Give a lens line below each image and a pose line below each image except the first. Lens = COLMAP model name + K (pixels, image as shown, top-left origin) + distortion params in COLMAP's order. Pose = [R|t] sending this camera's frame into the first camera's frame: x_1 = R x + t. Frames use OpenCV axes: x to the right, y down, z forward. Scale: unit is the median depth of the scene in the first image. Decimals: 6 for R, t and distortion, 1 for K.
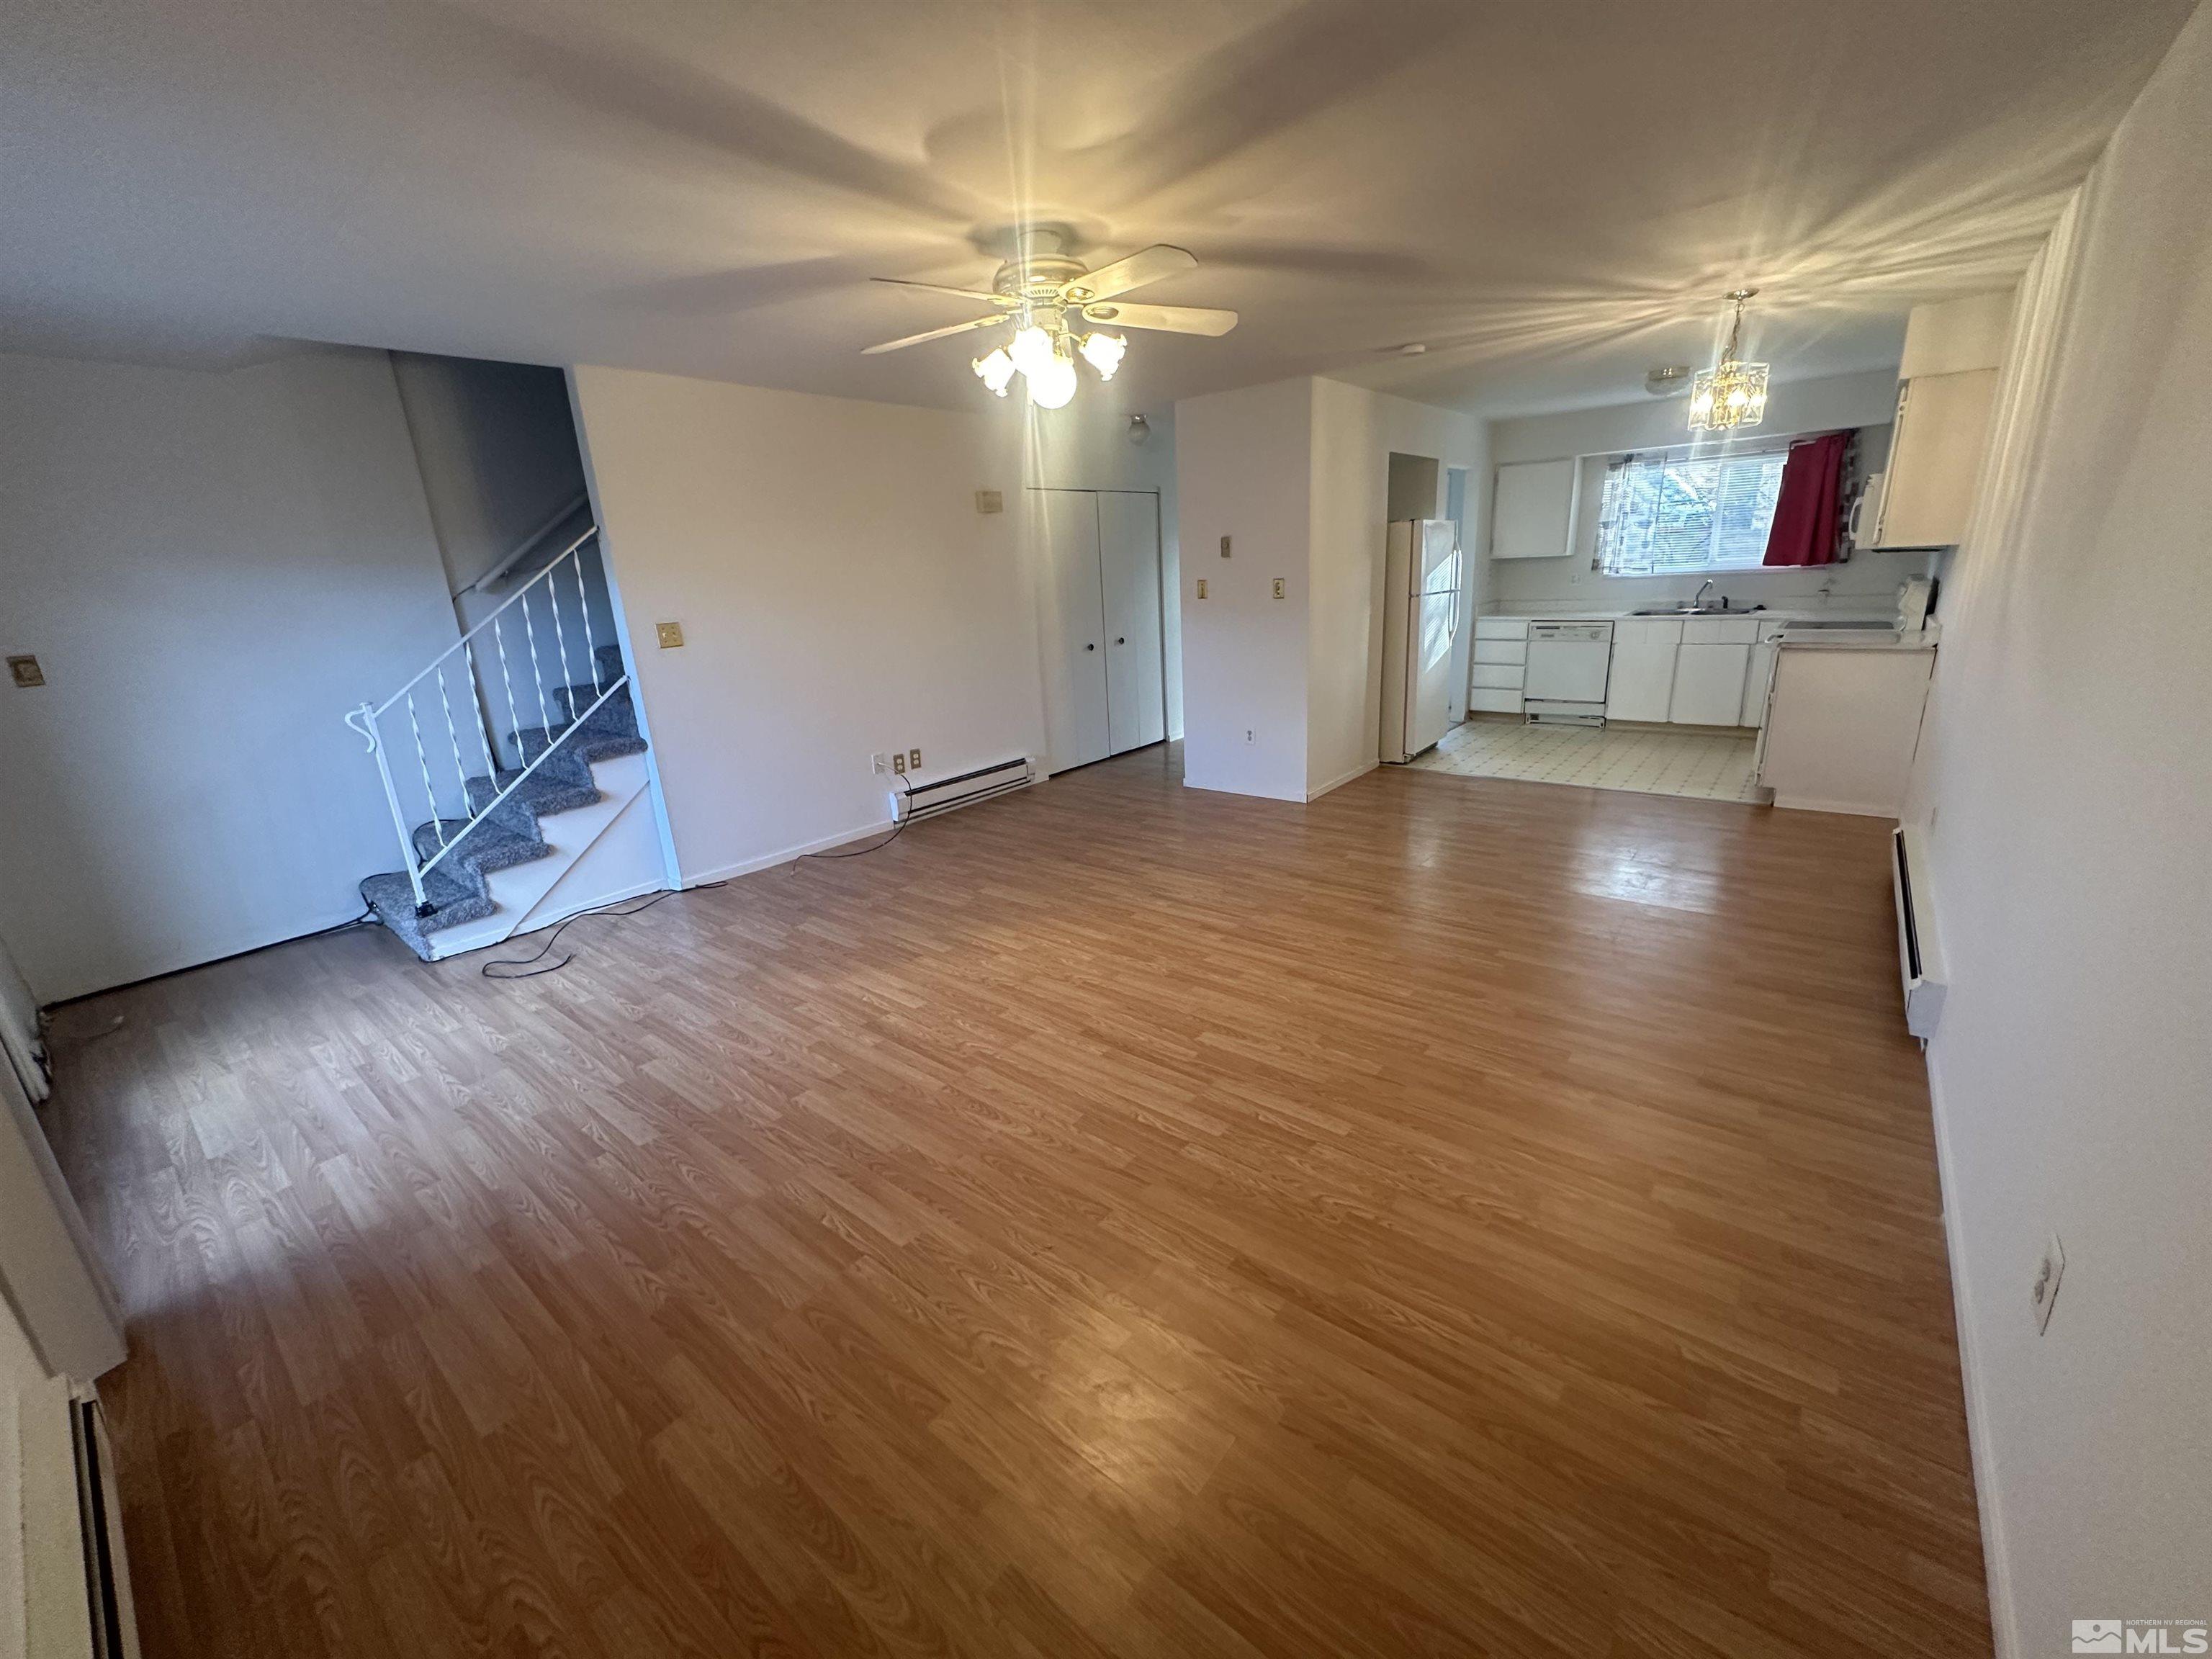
lens RADIAL K [[886.9, 0, 1103.5], [0, 886.9, 830.5], [0, 0, 1]] dist [-0.003116, -0.000618]
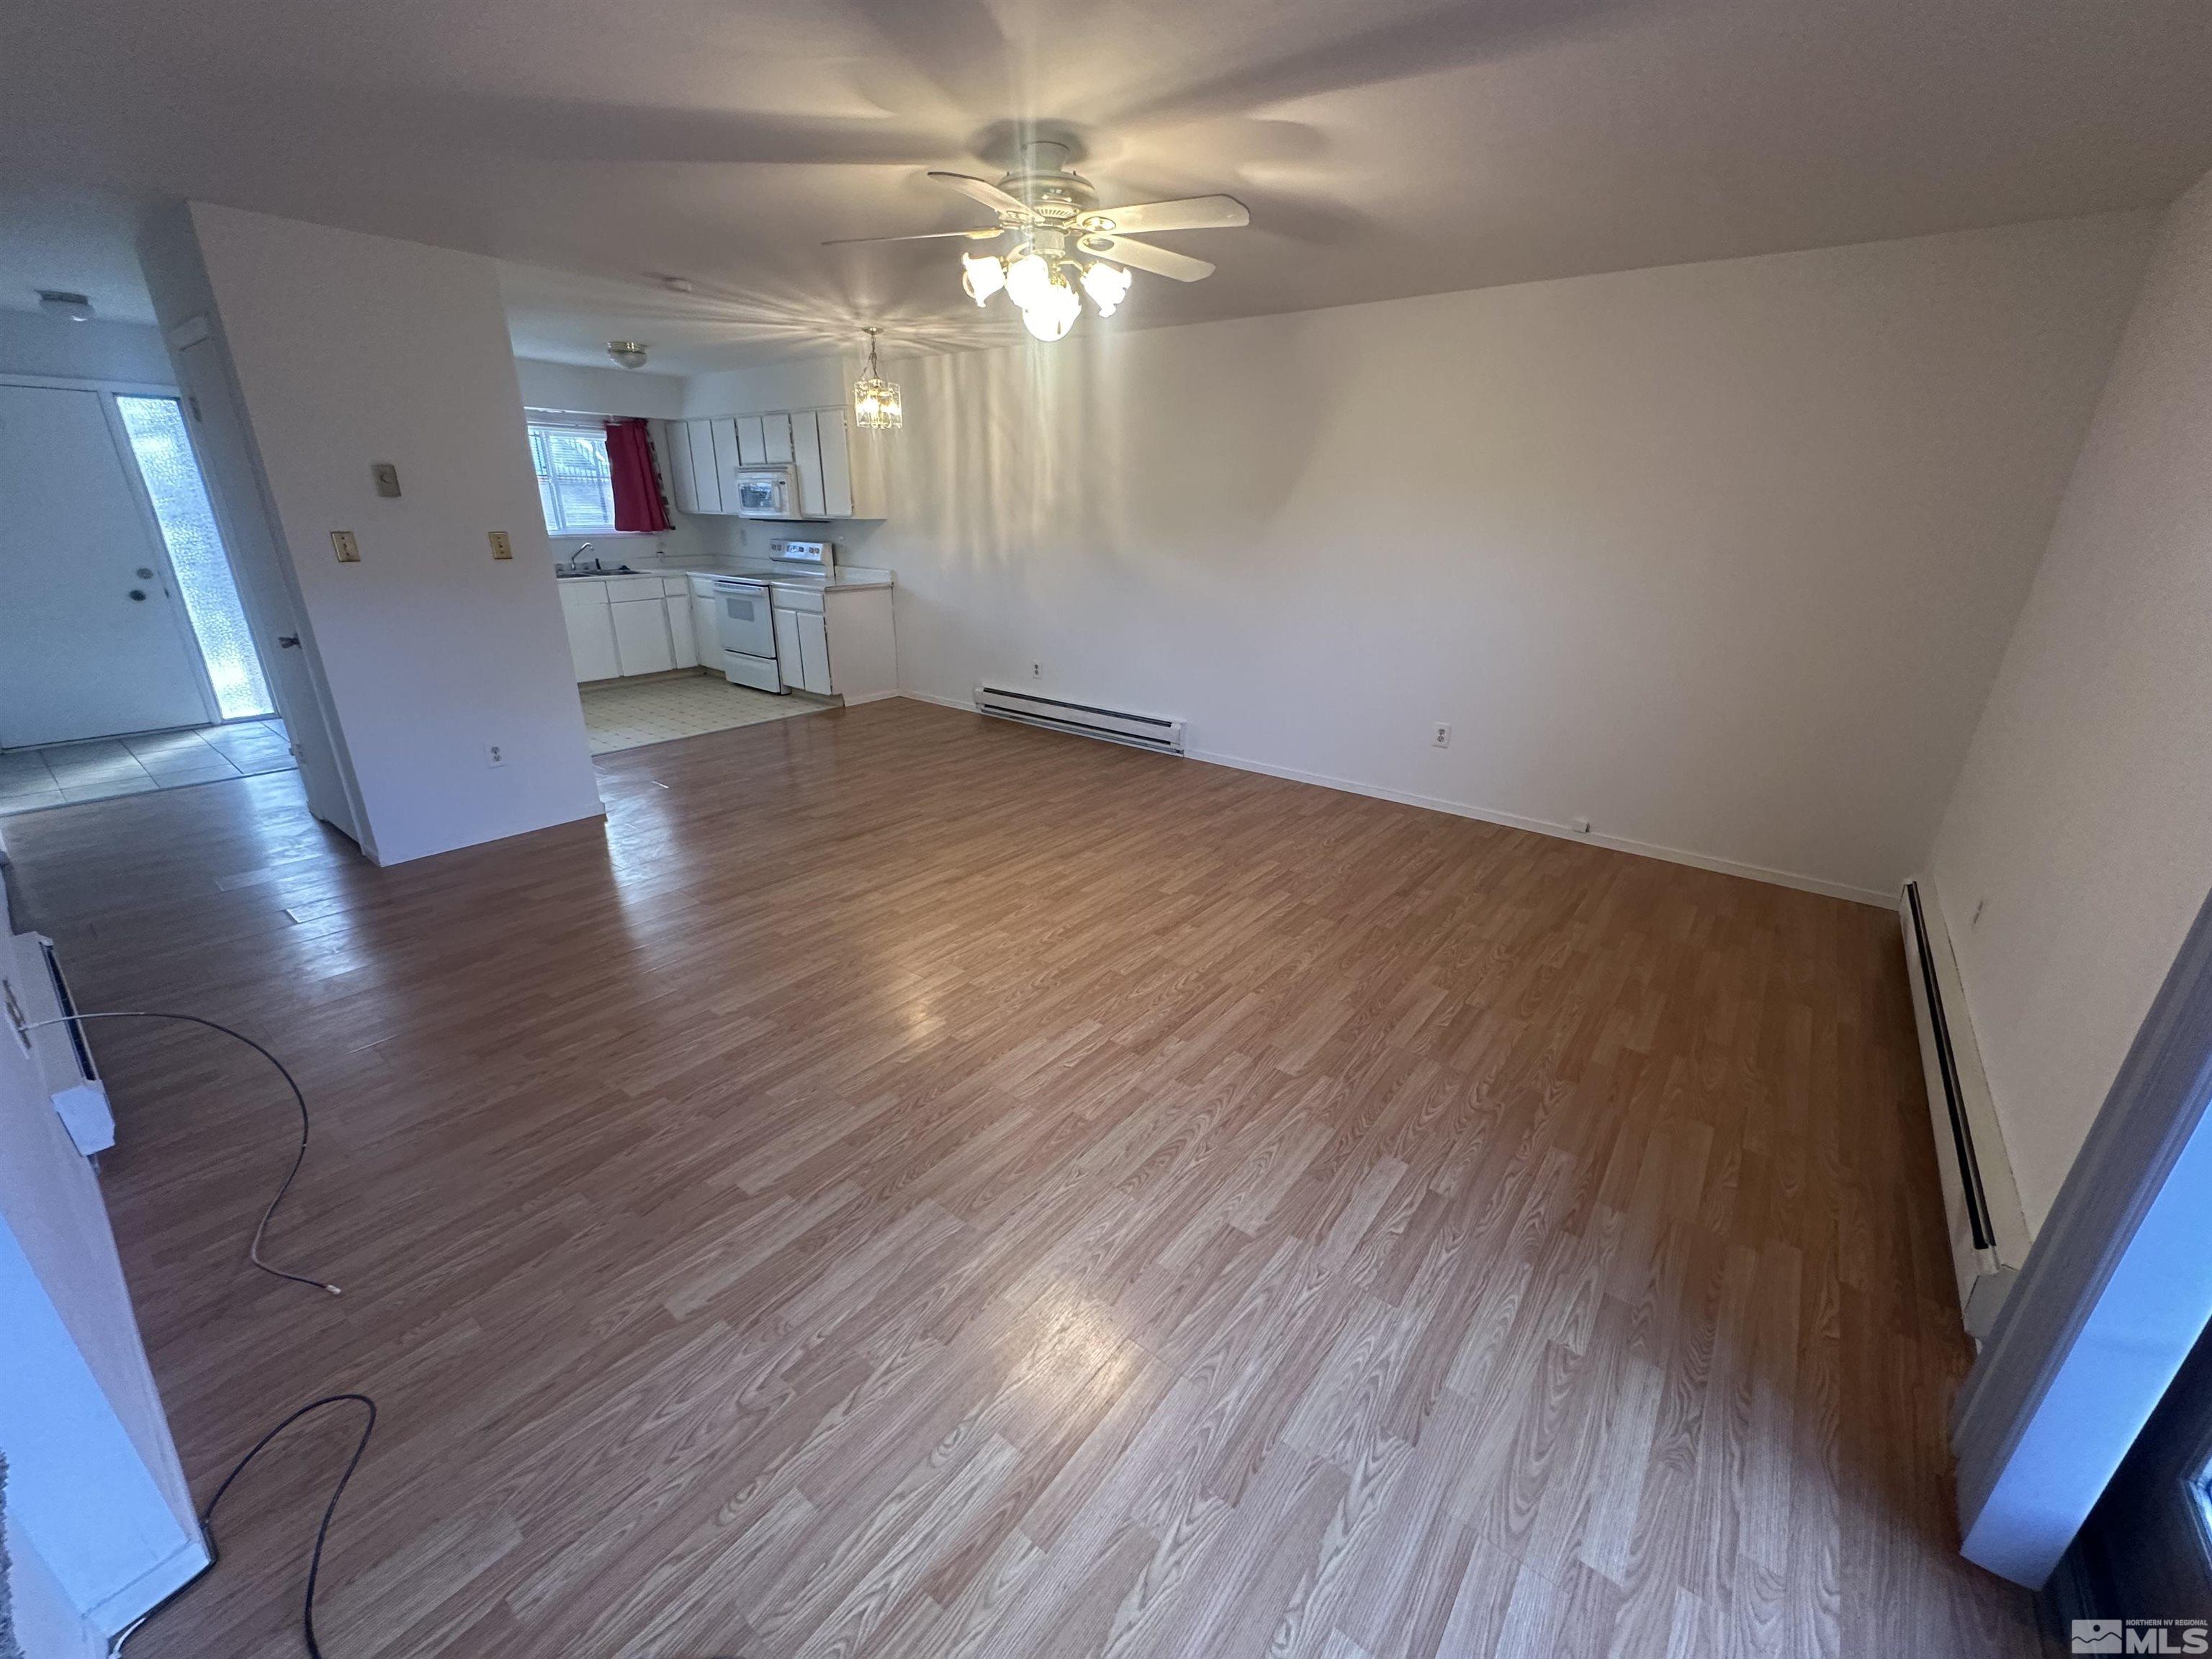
lens RADIAL K [[886.9, 0, 1097.1], [0, 886.9, 837.9], [0, 0, 1]] dist [-0.003116, -0.000618]
pose [[-0.023563, -0.306277, 0.951651, -0.964368], [0.273670, 0.913578, 0.300800, -0.224747], [-0.961535, 0.267526, 0.062292, 0.886134]]
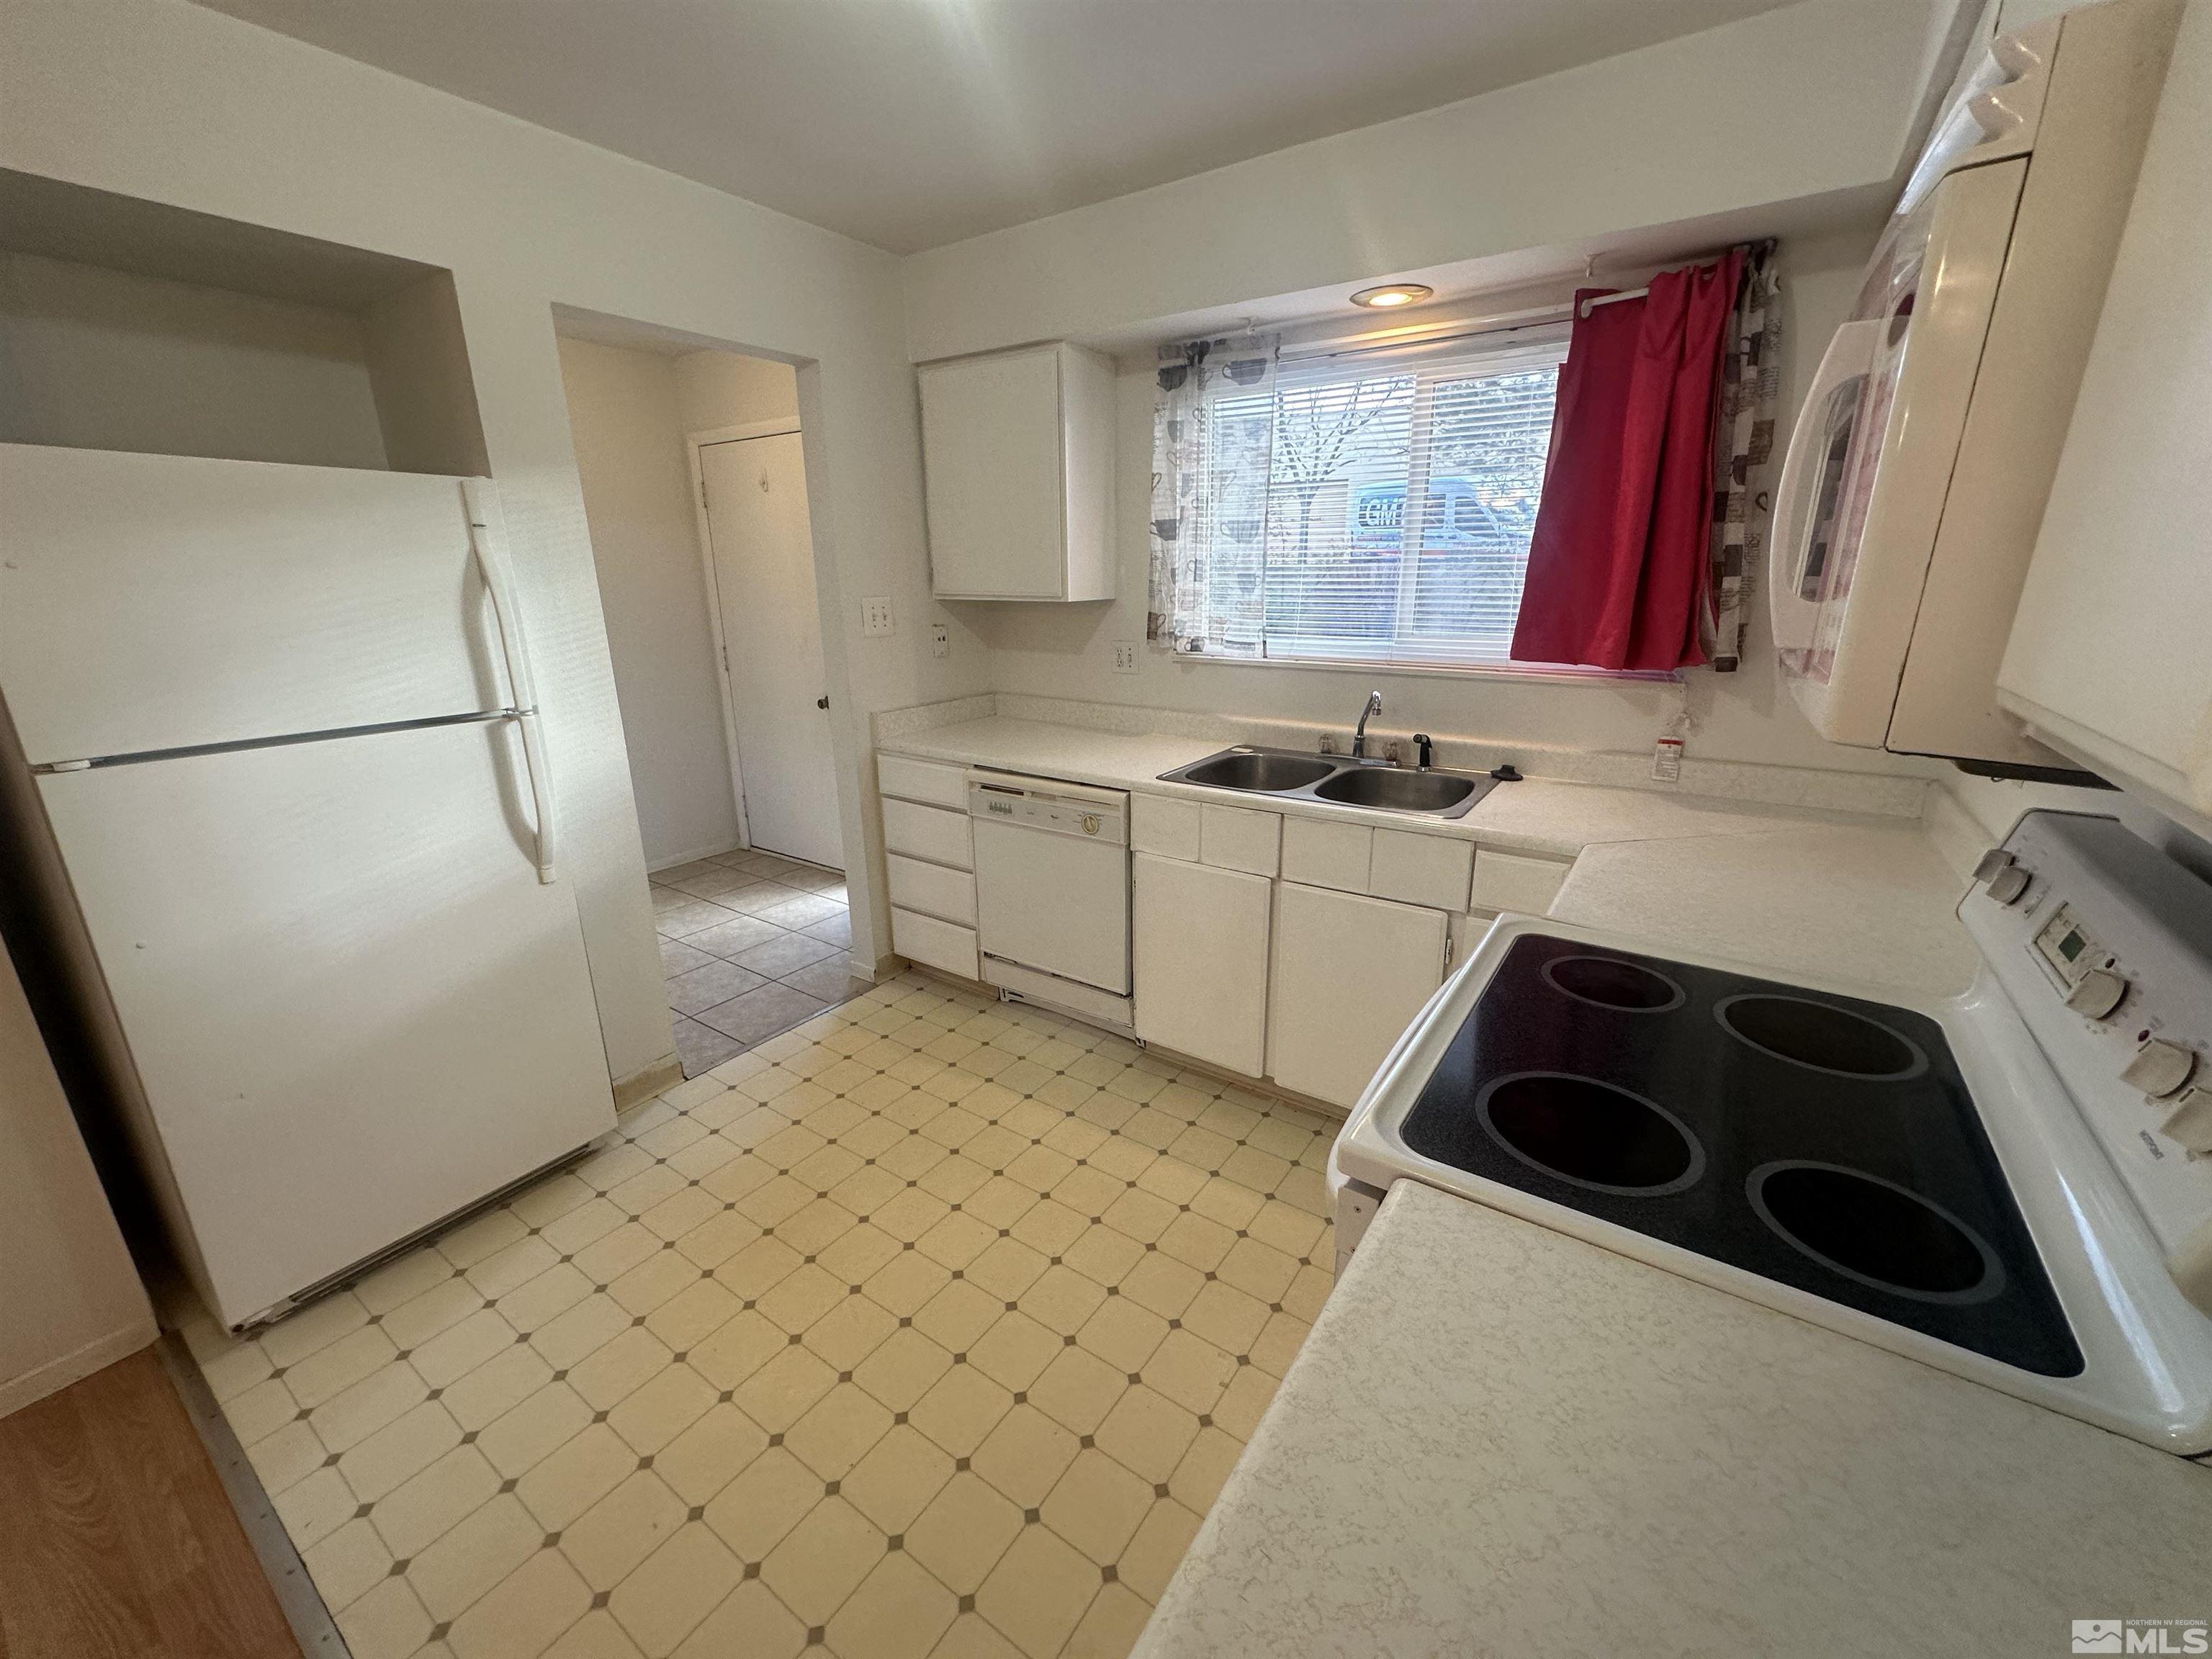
lens RADIAL K [[886.9, 0, 1098.7], [0, 886.9, 827.1], [0, 0, 1]] dist [-0.003116, -0.000618]
pose [[0.994824, 0.015987, 0.100345, 1.106275], [-0.015054, 0.999836, -0.010054, -0.458228], [-0.100490, 0.008491, 0.994902, 1.344442]]
